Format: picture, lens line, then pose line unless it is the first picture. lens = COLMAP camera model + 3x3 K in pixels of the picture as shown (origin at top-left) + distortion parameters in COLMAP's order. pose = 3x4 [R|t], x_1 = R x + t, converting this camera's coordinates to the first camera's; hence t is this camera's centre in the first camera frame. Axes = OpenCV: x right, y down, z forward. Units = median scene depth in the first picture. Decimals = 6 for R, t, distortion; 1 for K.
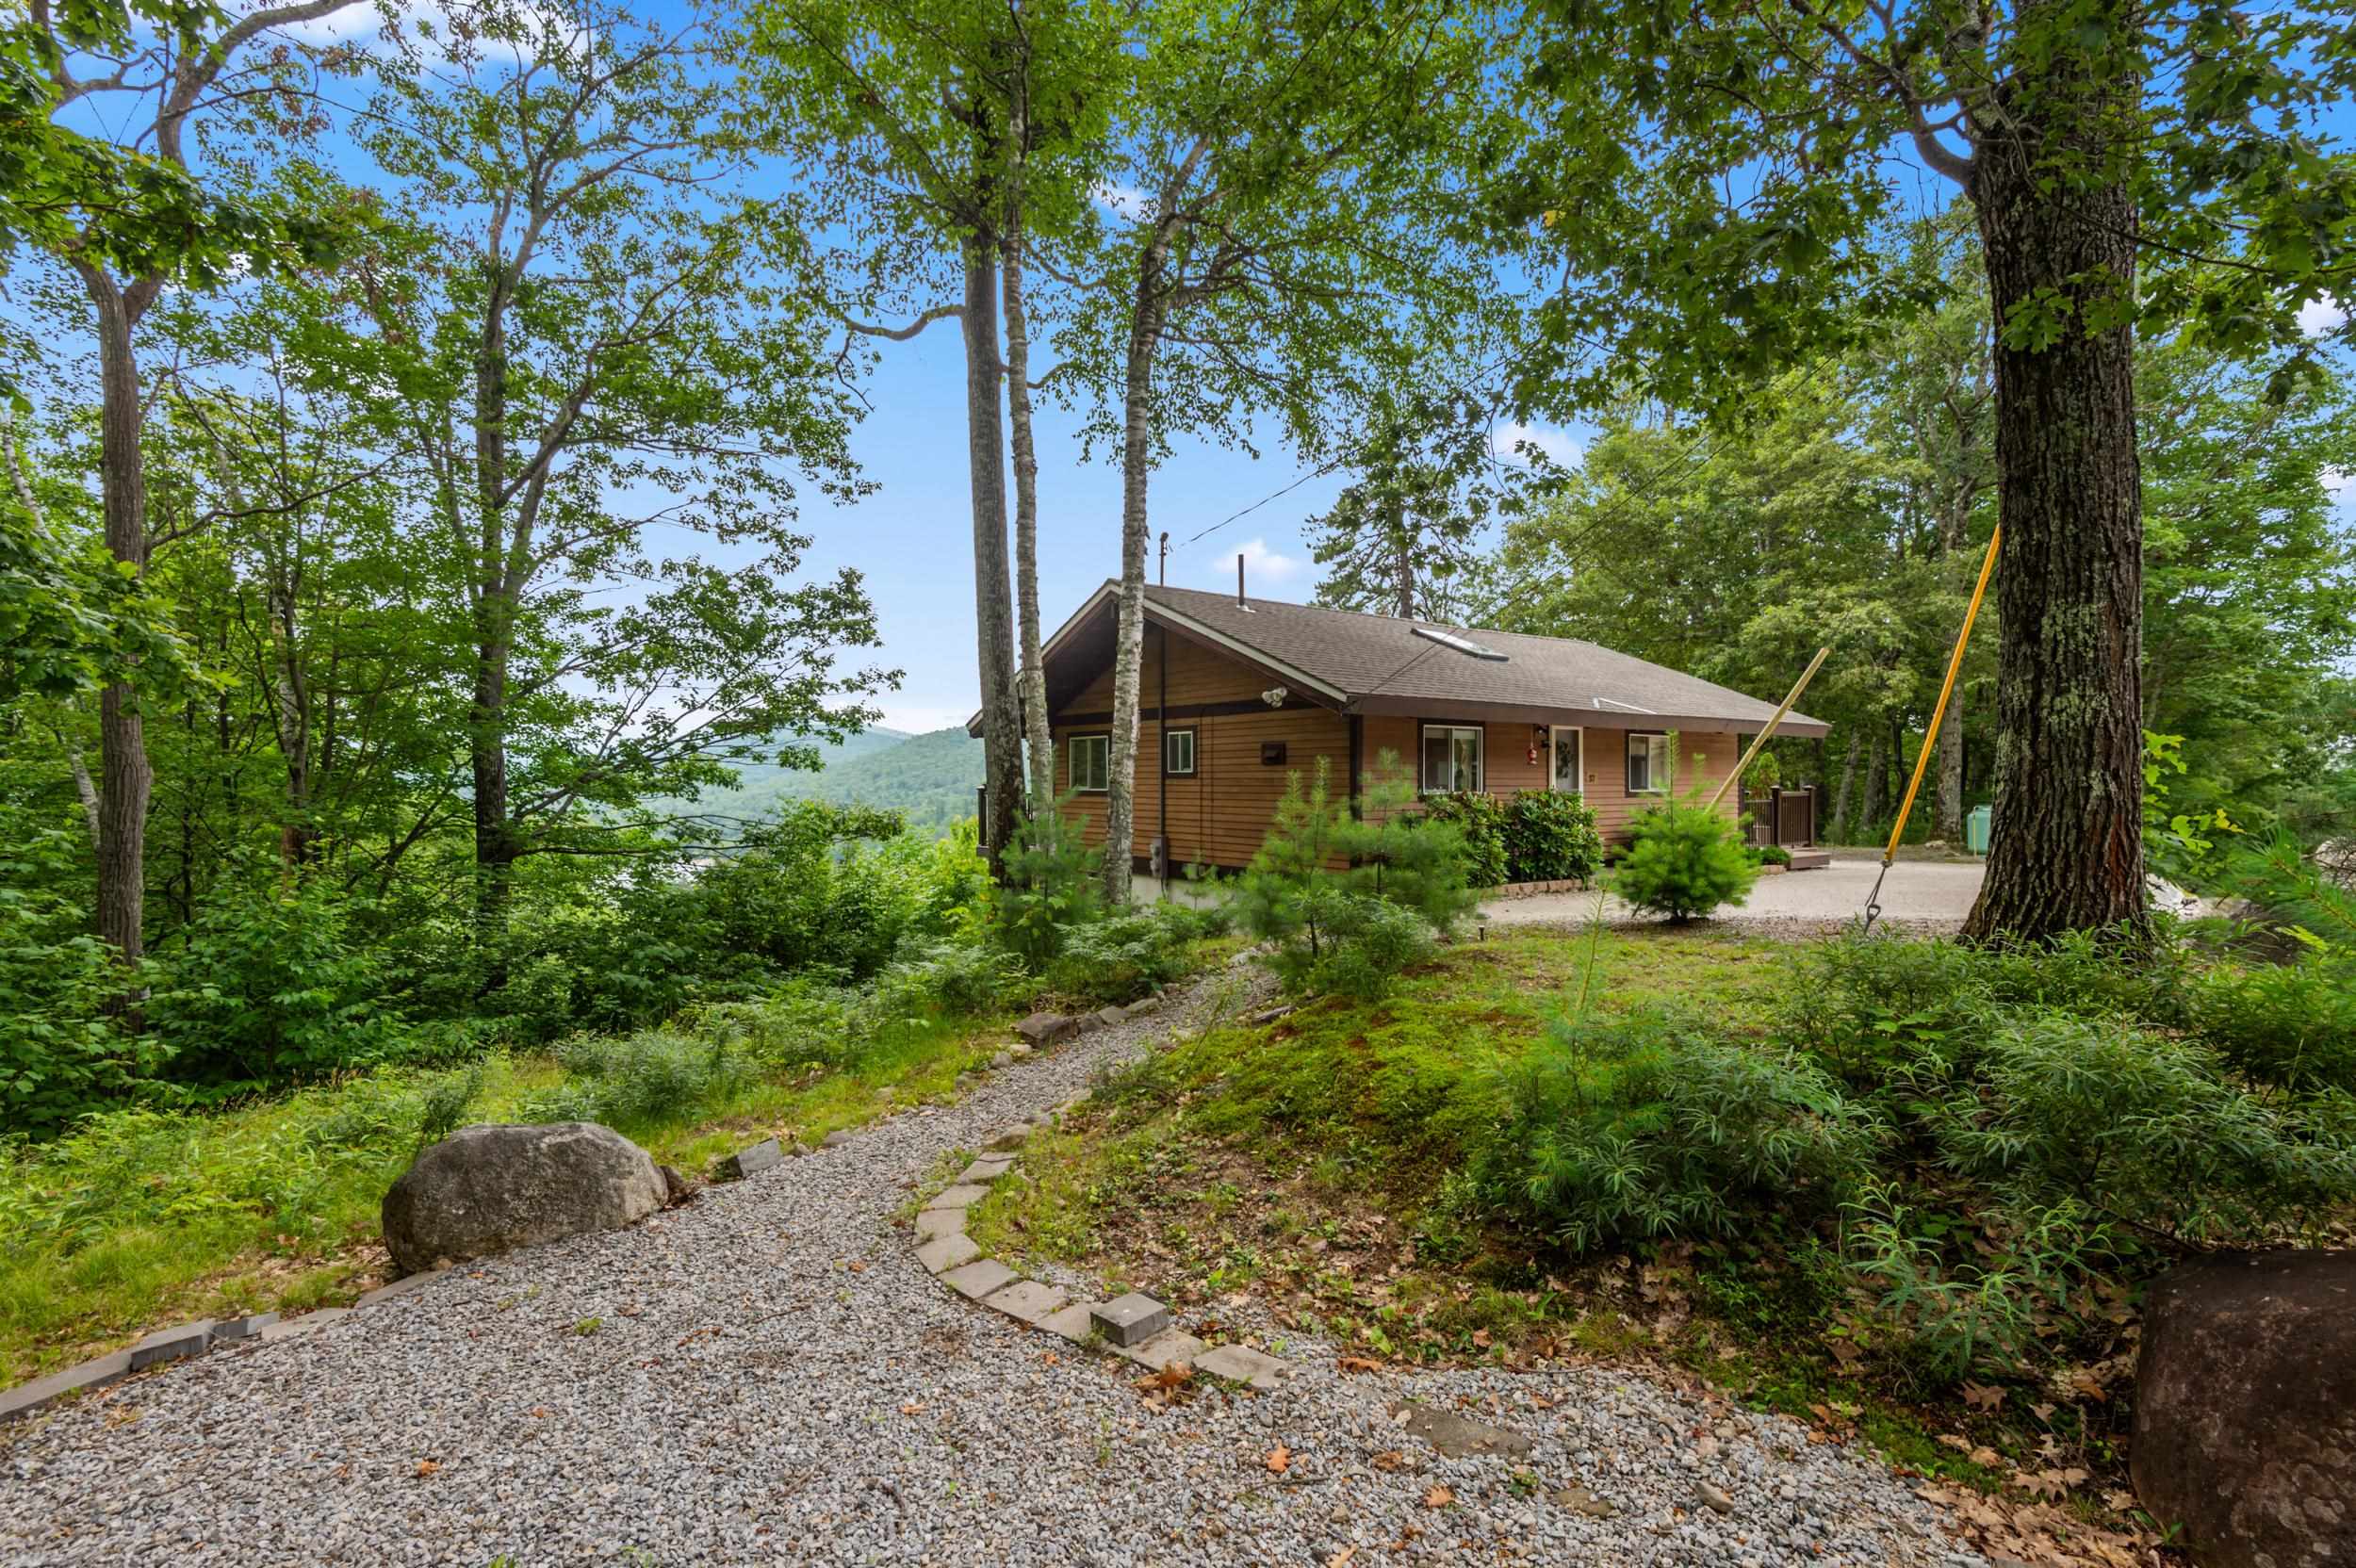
lens RADIAL K [[1095.5, 0, 1179.2], [0, 1095.5, 785.0], [0, 0, 1]] dist [0.002346, 0.001143]
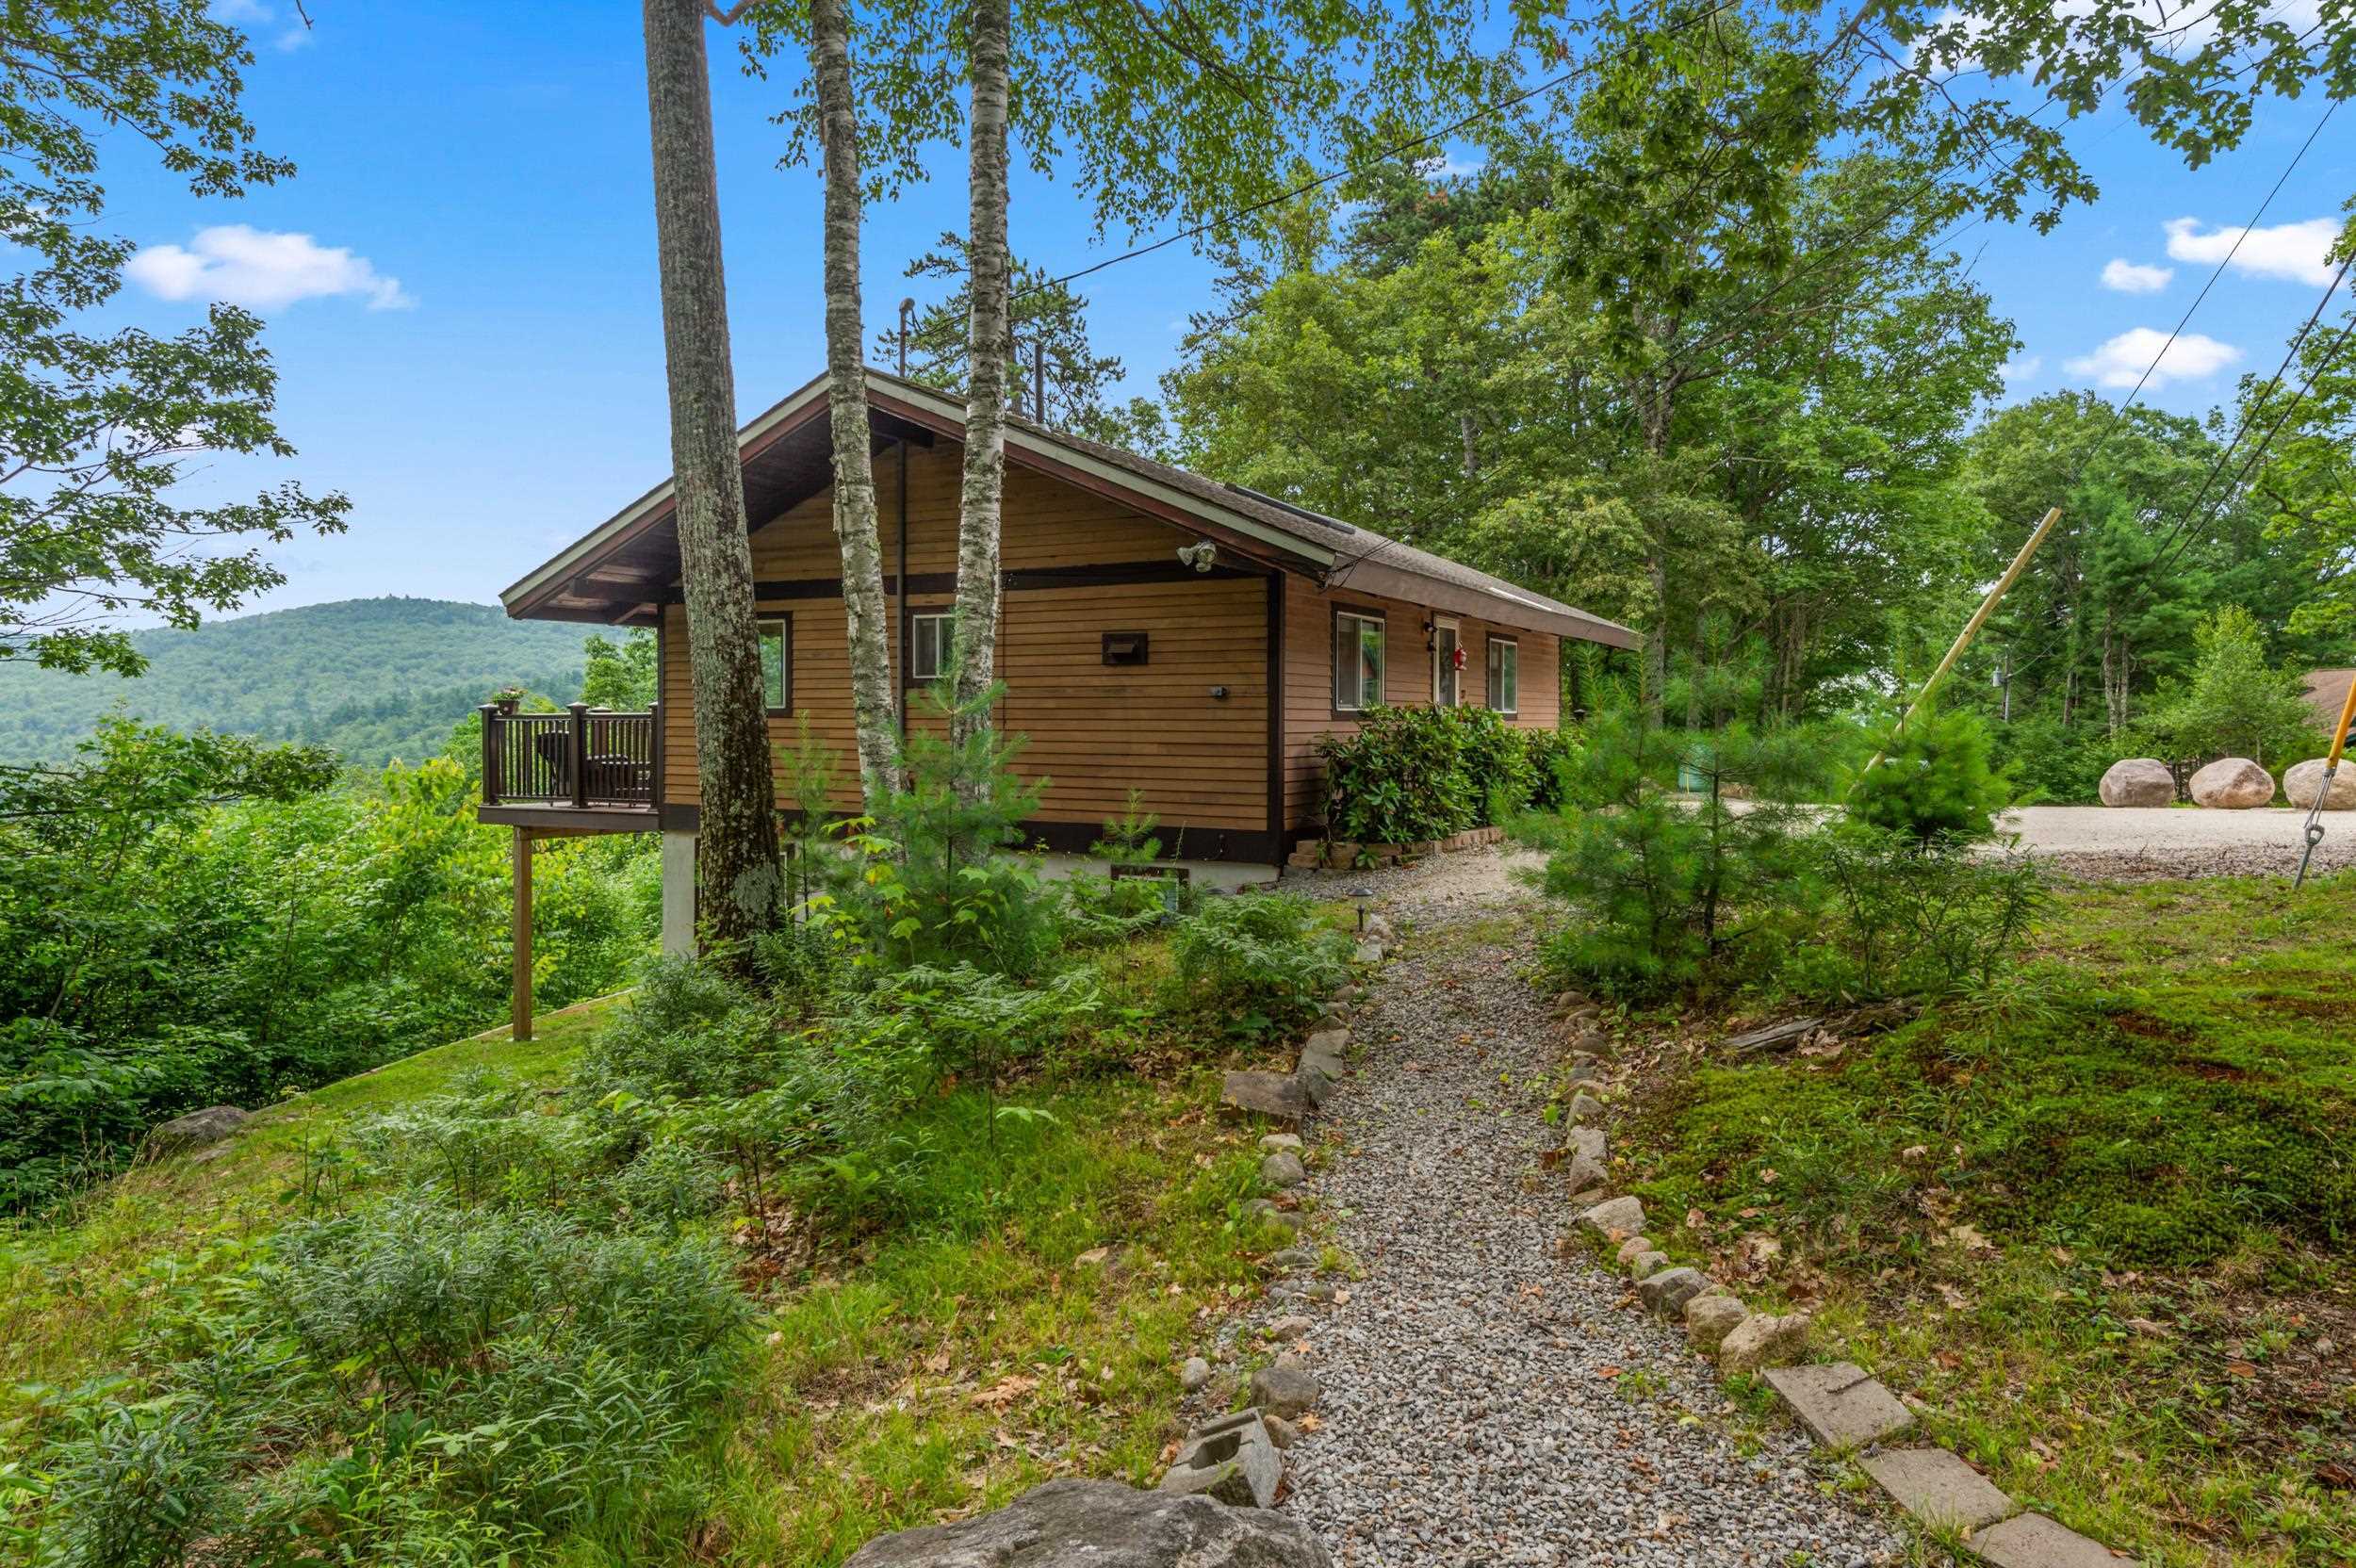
lens RADIAL K [[1436.7, 0, 1166.3], [0, 1436.7, 734.5], [0, 0, 1]] dist [-0.005096, -0.005052]
pose [[0.905303, -0.000378, 0.424766, -0.177410], [-0.001958, 0.999985, 0.005063, 0.013152], [-0.424762, -0.005415, 0.905289, 0.139695]]
